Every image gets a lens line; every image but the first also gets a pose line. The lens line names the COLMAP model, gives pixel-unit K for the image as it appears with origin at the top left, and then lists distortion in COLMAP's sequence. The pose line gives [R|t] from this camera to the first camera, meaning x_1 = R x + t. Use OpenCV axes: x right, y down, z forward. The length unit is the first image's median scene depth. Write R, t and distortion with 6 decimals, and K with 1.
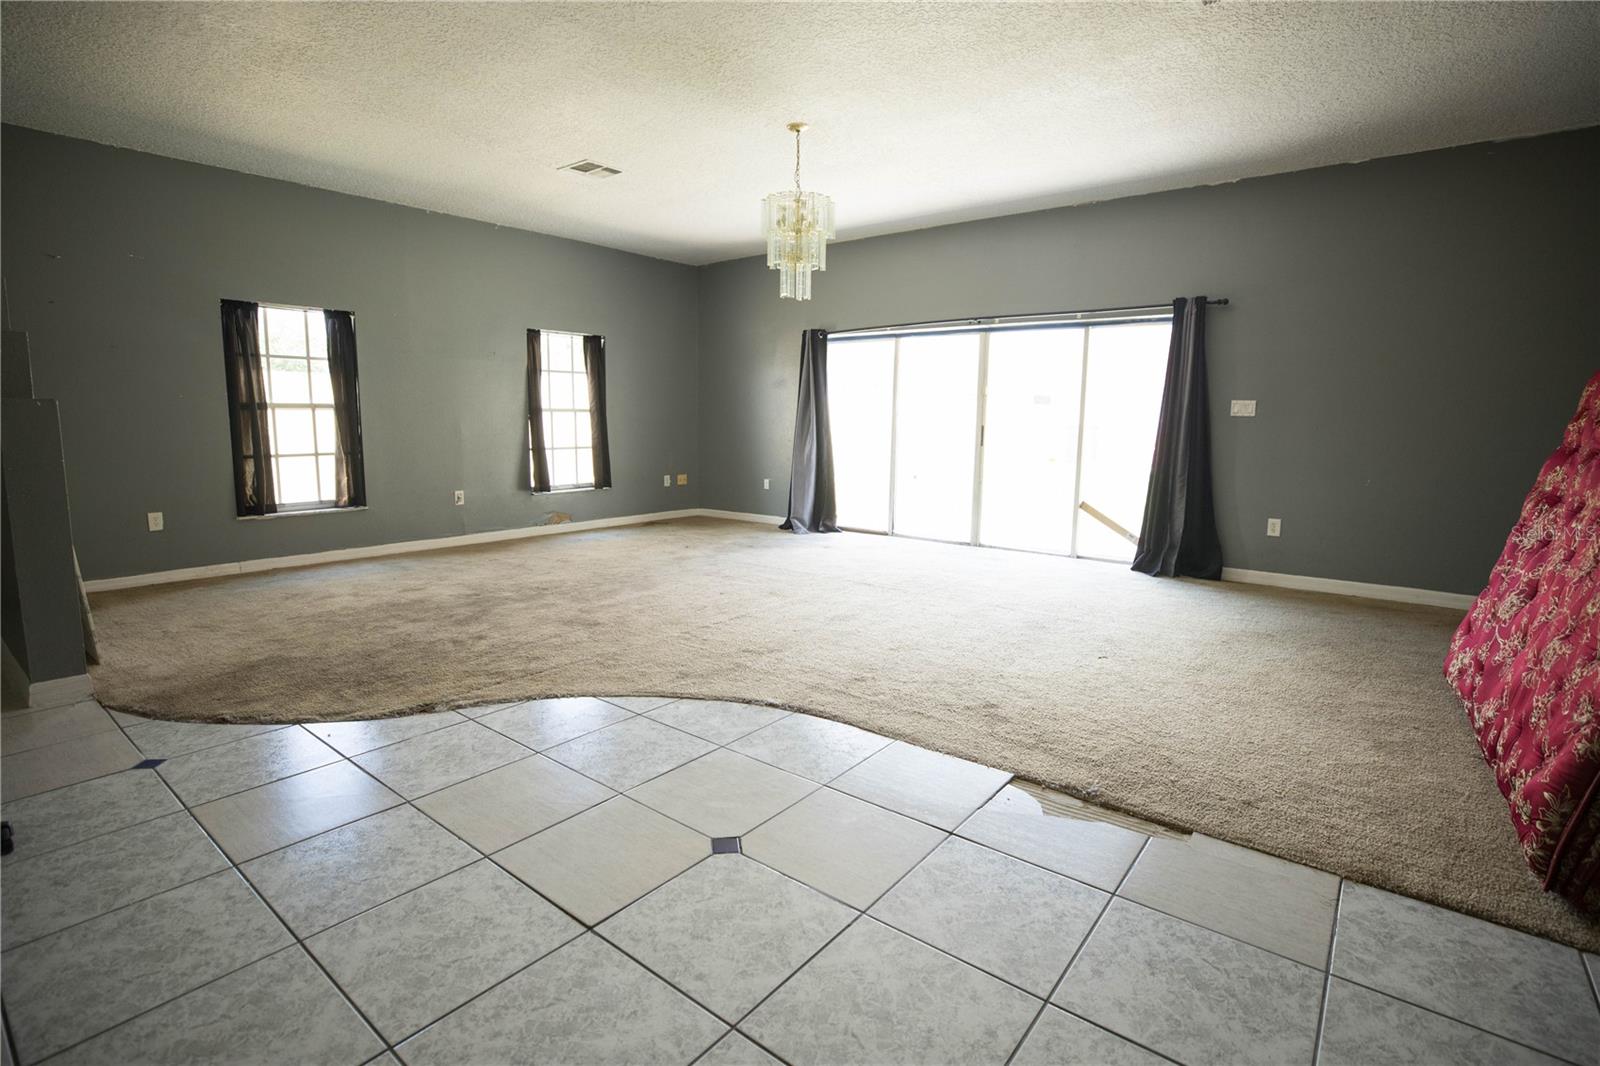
lens RADIAL K [[771.1, 0, 800.5], [0, 771.1, 515.9], [0, 0, 1]] dist [-0.046176, 0.014917]
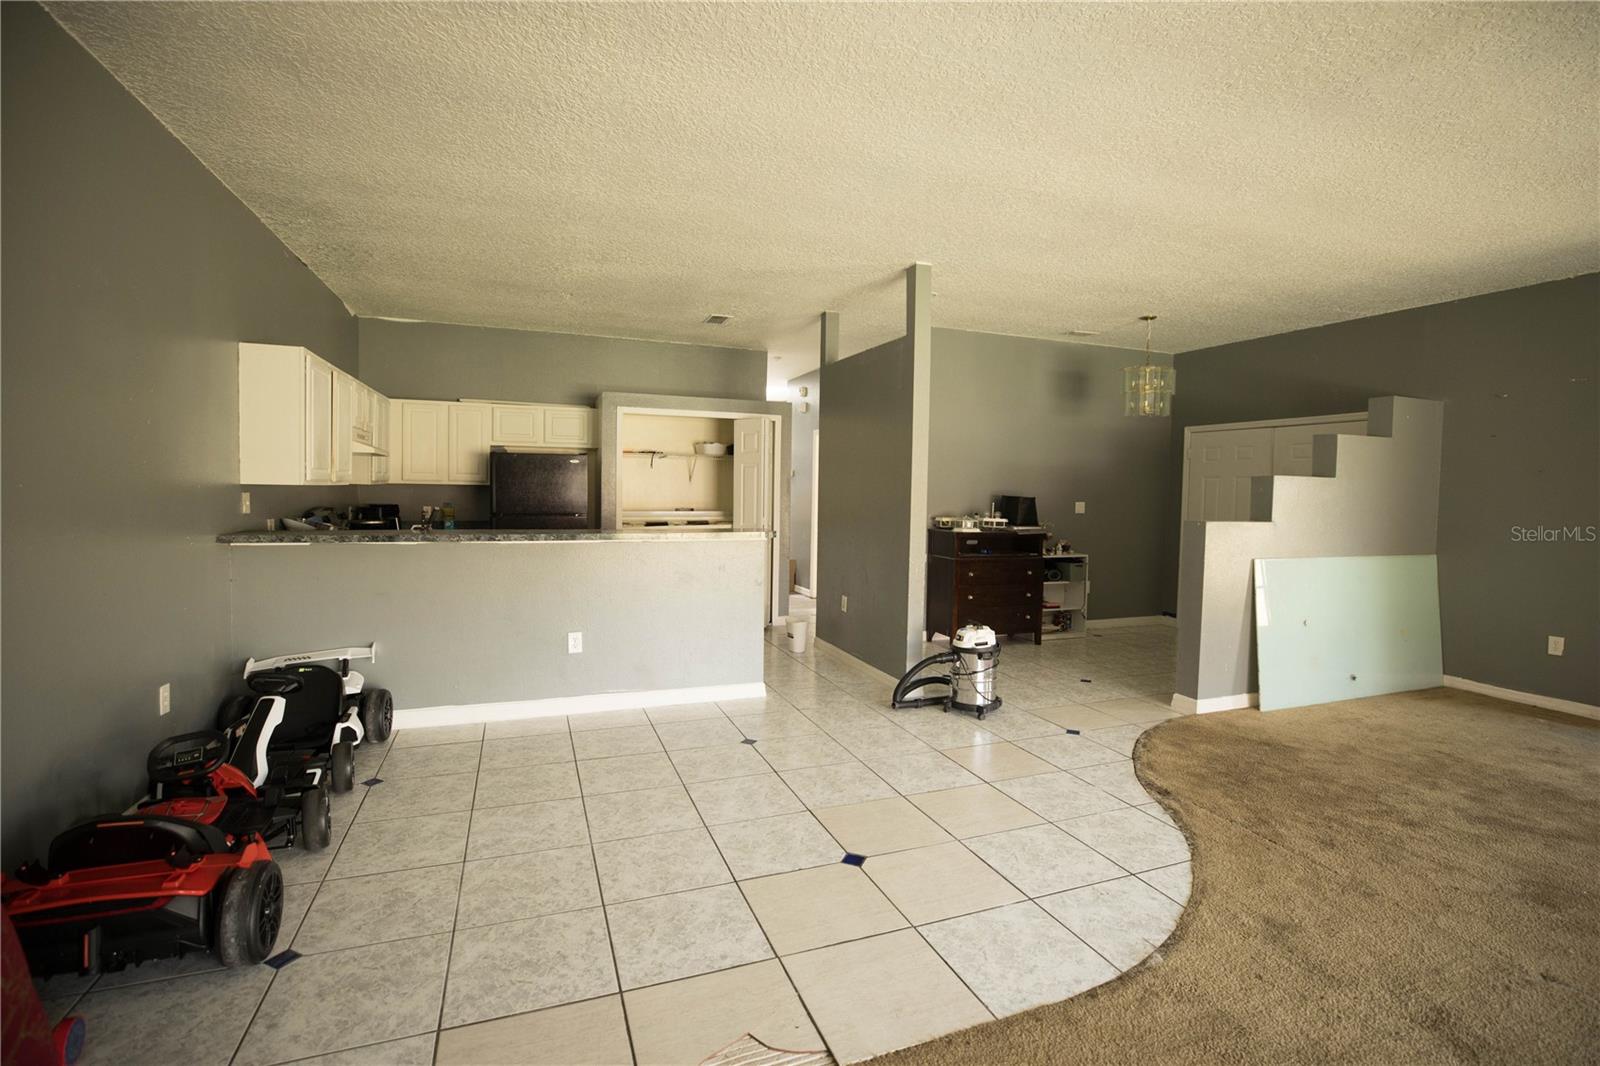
lens RADIAL K [[741.5, 0, 807.5], [0, 741.5, 520.5], [0, 0, 1]] dist [-0.044673, 0.014251]
pose [[-0.507077, 0.018992, -0.861692, 0.399157], [-0.134822, 0.985702, 0.101064, -0.106606], [0.851291, 0.167422, -0.497266, 0.559352]]
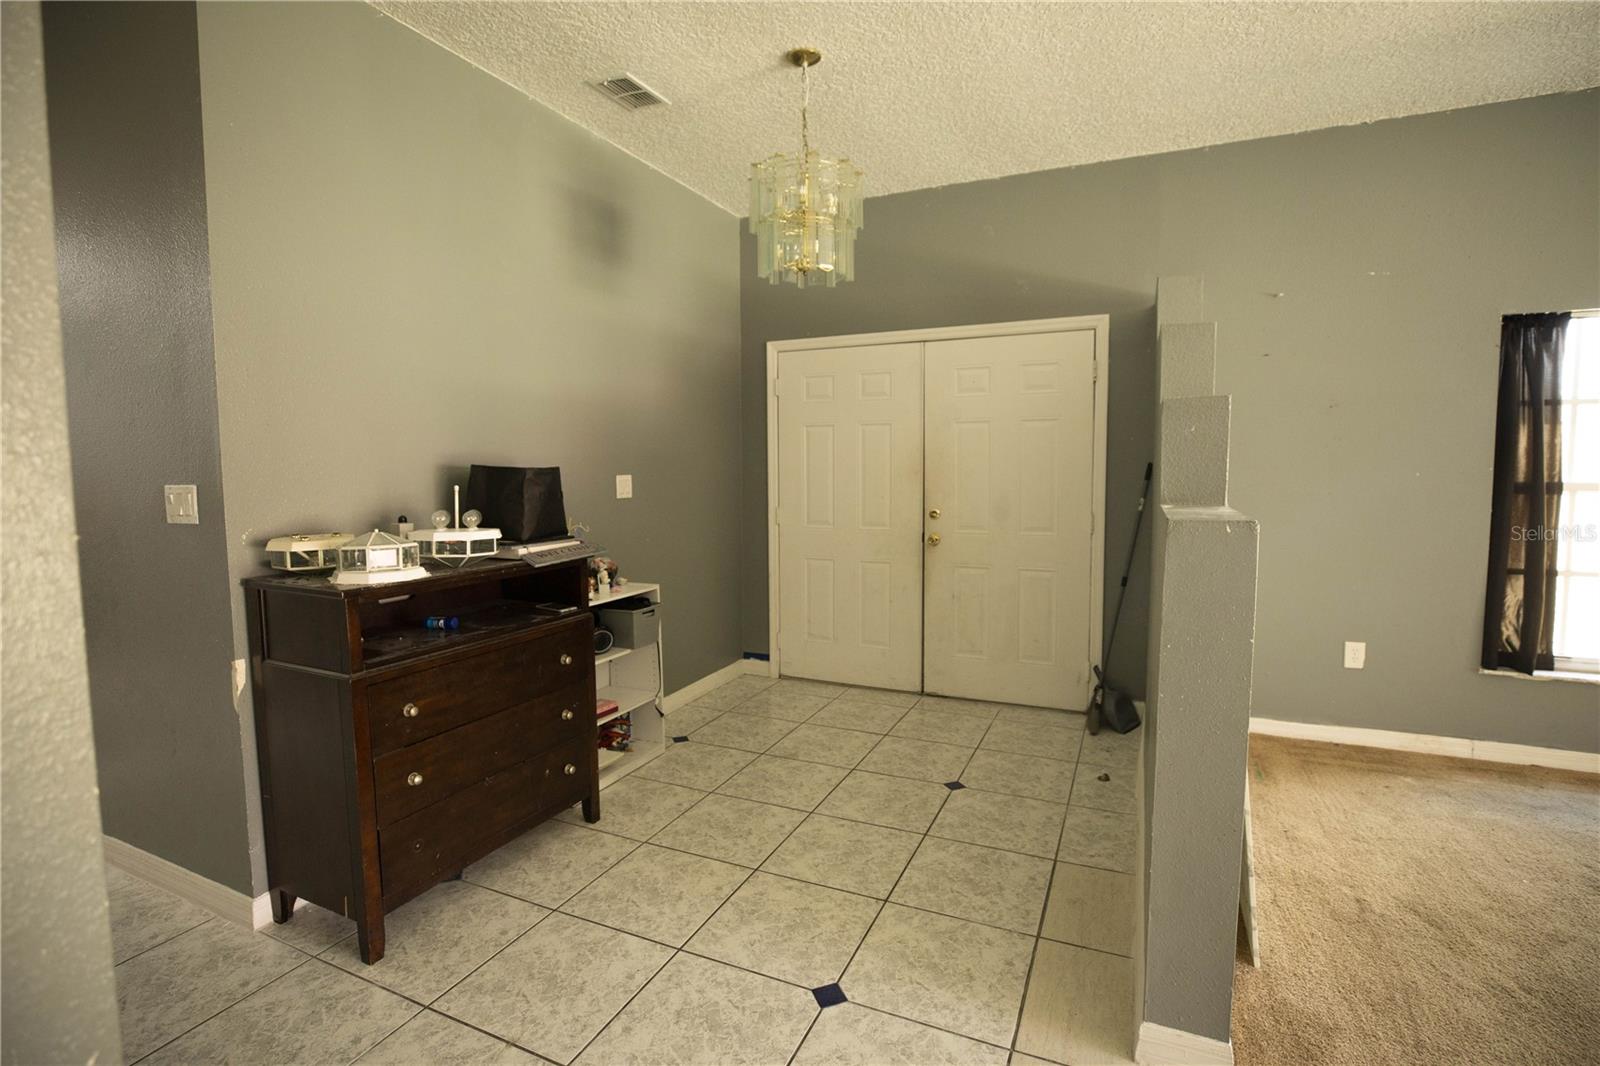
lens RADIAL K [[741.5, 0, 807.5], [0, 741.5, 520.5], [0, 0, 1]] dist [-0.044673, 0.014251]
pose [[0.243661, 0.062960, -0.967815, -0.315919], [-0.115911, 0.992629, 0.035392, -0.073833], [0.962909, 0.103557, 0.249163, 0.310371]]
